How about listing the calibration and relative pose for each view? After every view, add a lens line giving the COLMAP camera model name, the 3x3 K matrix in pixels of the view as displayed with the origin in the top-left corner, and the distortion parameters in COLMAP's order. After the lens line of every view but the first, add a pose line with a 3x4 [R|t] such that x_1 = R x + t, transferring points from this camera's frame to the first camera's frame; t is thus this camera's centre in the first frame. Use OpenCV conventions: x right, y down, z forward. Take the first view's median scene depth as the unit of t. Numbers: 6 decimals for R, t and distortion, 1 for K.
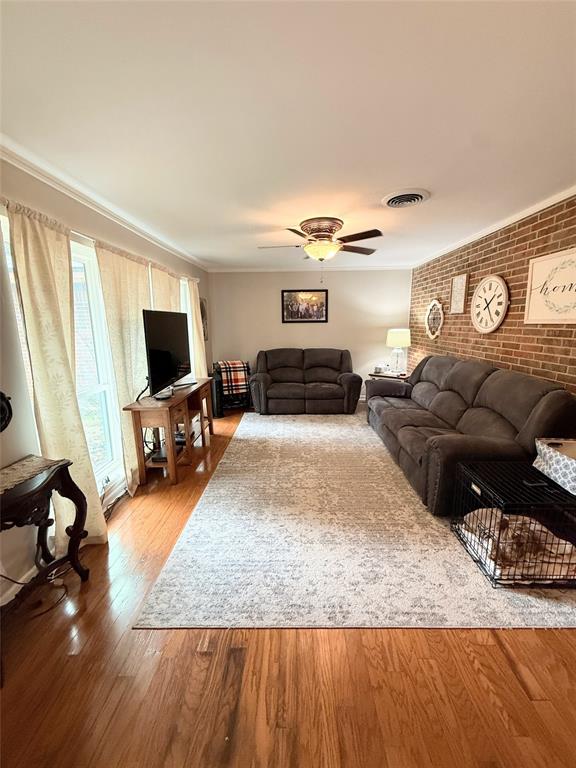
lens RADIAL K [[305.0, 0, 289.0], [0, 305.0, 382.4], [0, 0, 1]] dist [-0.000400, 0.000062]
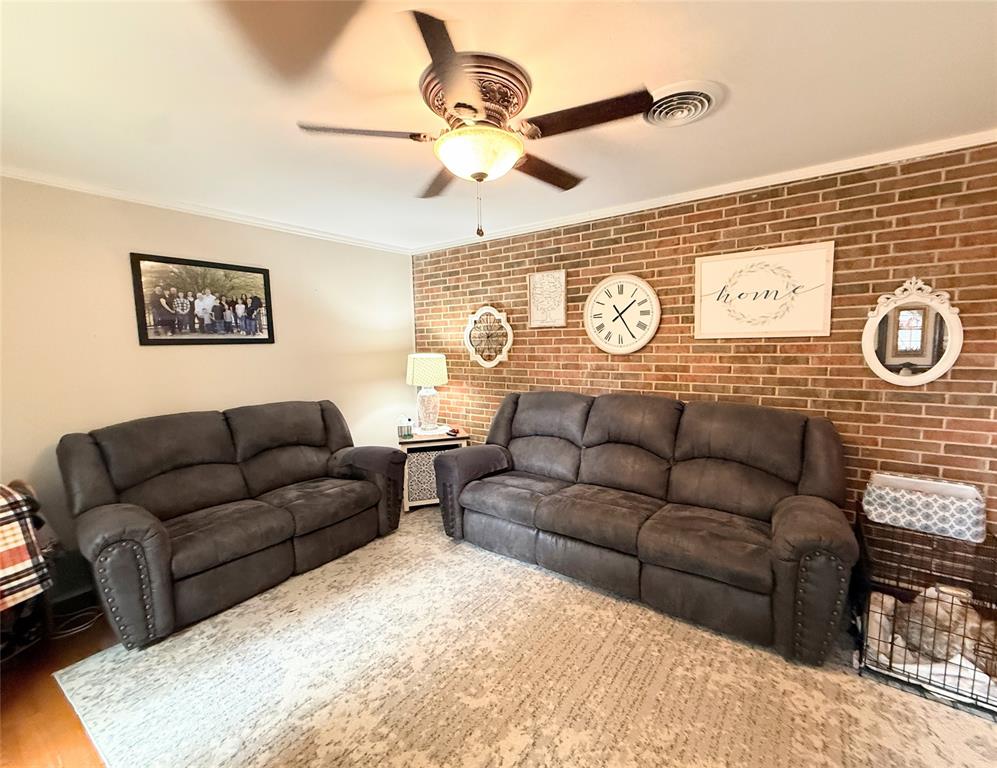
lens RADIAL K [[428.2, 0, 510.1], [0, 428.2, 382.0], [0, 0, 1]] dist [0.000102, 0.001152]
pose [[0.562333, -0.077469, 0.823274, -0.306817], [0.172318, 0.984723, -0.025040, -0.108662], [-0.808757, 0.155945, 0.567092, 0.613597]]
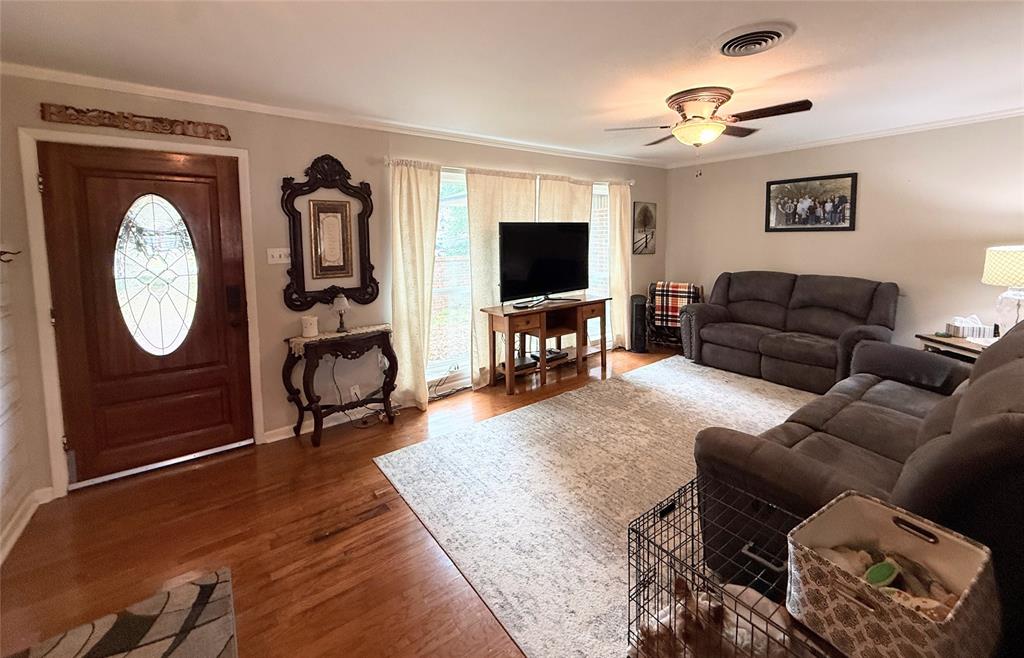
lens RADIAL K [[412.6, 0, 517.6], [0, 412.6, 268.5], [0, 0, 1]] dist [0.000658, 0.000042]
pose [[0.617073, 0.066665, -0.784077, 0.543044], [-0.144508, 0.989060, -0.029635, -0.028500], [0.773524, 0.131593, 0.619955, 0.110783]]
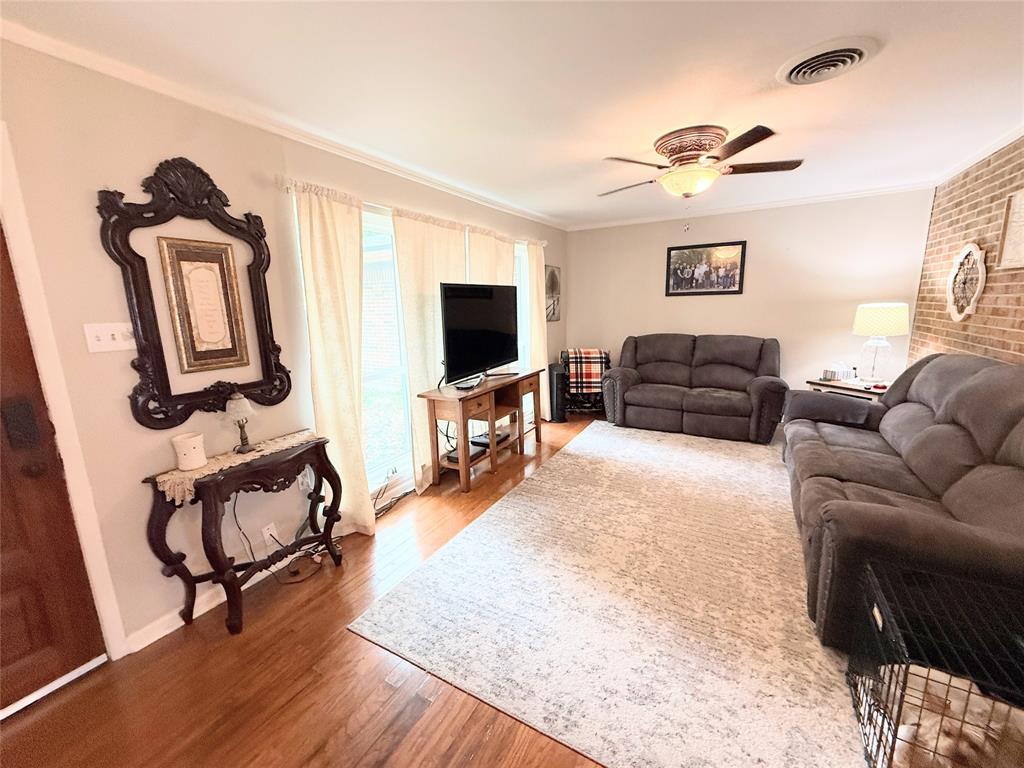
lens RADIAL K [[406.7, 0, 509.6], [0, 406.7, 383.8], [0, 0, 1]] dist [-0.000400, 0.000062]
pose [[0.874733, 0.082173, -0.477587, 0.194395], [-0.076451, 0.996577, 0.031445, -0.003850], [0.478536, 0.009006, 0.878022, 0.062897]]
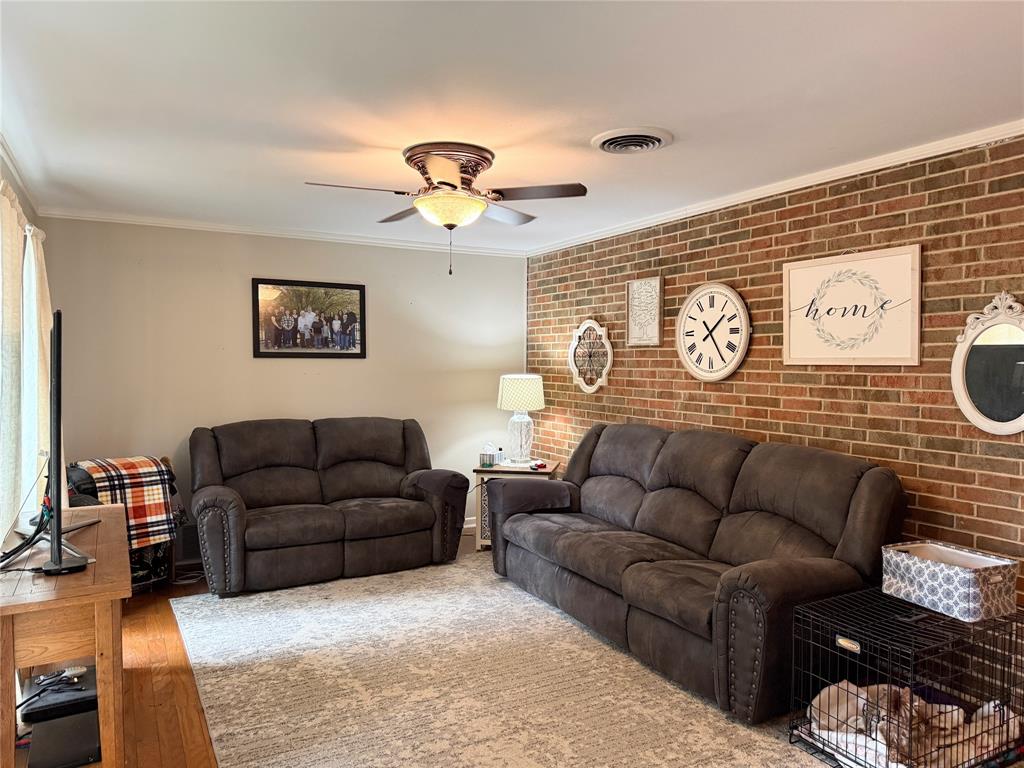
lens RADIAL K [[718.2, 0, 512.0], [0, 718.2, 384.0], [0, 0, 1]] dist [0.127202, -0.202477]
pose [[0.867651, -0.000888, 0.497173, -0.326956], [0.081333, 0.986780, -0.140178, 0.003280], [-0.490477, 0.162062, 0.856253, 0.025898]]
